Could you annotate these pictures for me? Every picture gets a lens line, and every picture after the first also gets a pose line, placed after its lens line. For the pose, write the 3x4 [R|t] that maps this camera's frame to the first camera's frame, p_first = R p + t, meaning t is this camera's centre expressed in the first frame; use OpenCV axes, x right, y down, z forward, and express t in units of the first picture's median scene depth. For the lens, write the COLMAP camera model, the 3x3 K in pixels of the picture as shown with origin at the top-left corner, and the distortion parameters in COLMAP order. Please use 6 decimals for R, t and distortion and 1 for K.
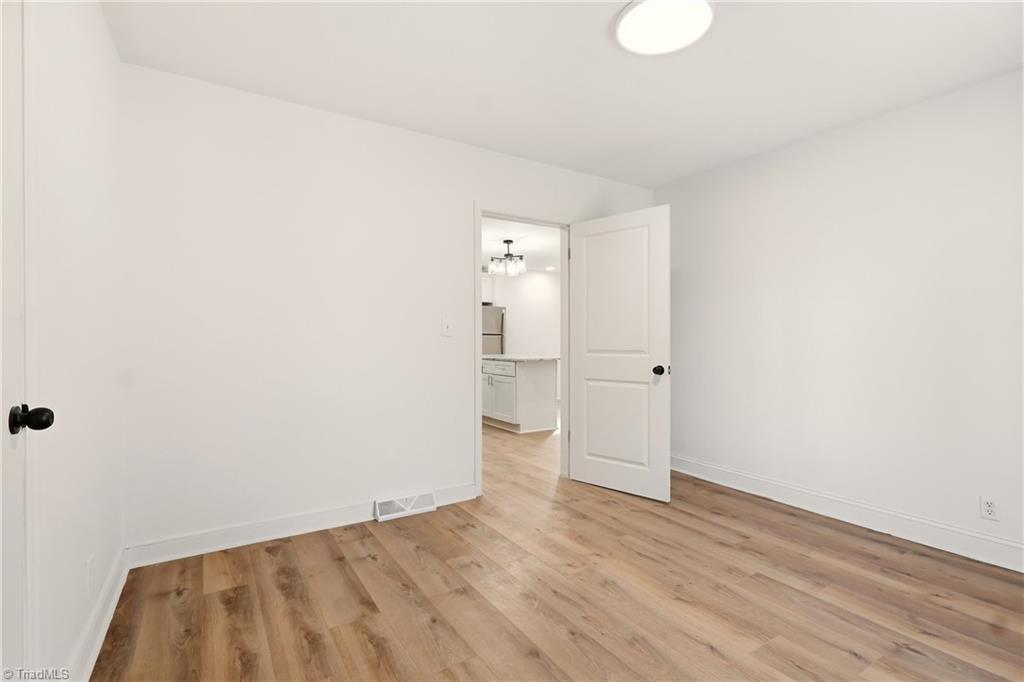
lens RADIAL K [[479.5, 0, 508.3], [0, 479.5, 343.0], [0, 0, 1]] dist [0.002405, 0.000321]
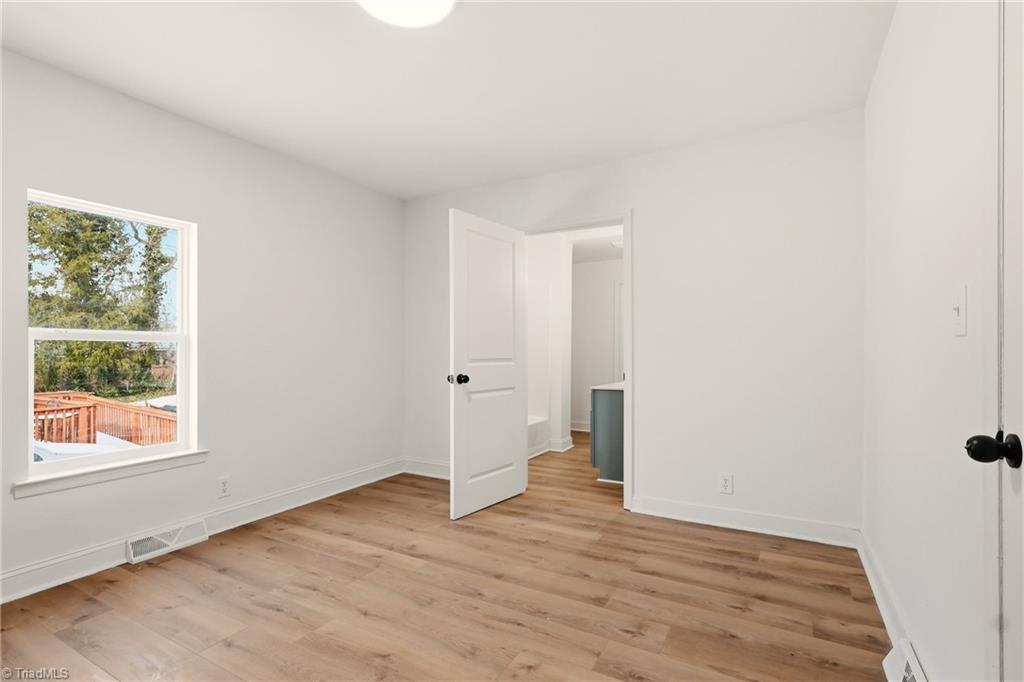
lens RADIAL K [[479.5, 0, 508.3], [0, 479.5, 343.0], [0, 0, 1]] dist [0.002405, 0.000321]
pose [[-0.880792, -0.009528, -0.473408, 0.552024], [-0.003388, 0.999899, -0.013820, -0.004966], [0.473491, -0.010569, -0.880735, 1.794955]]
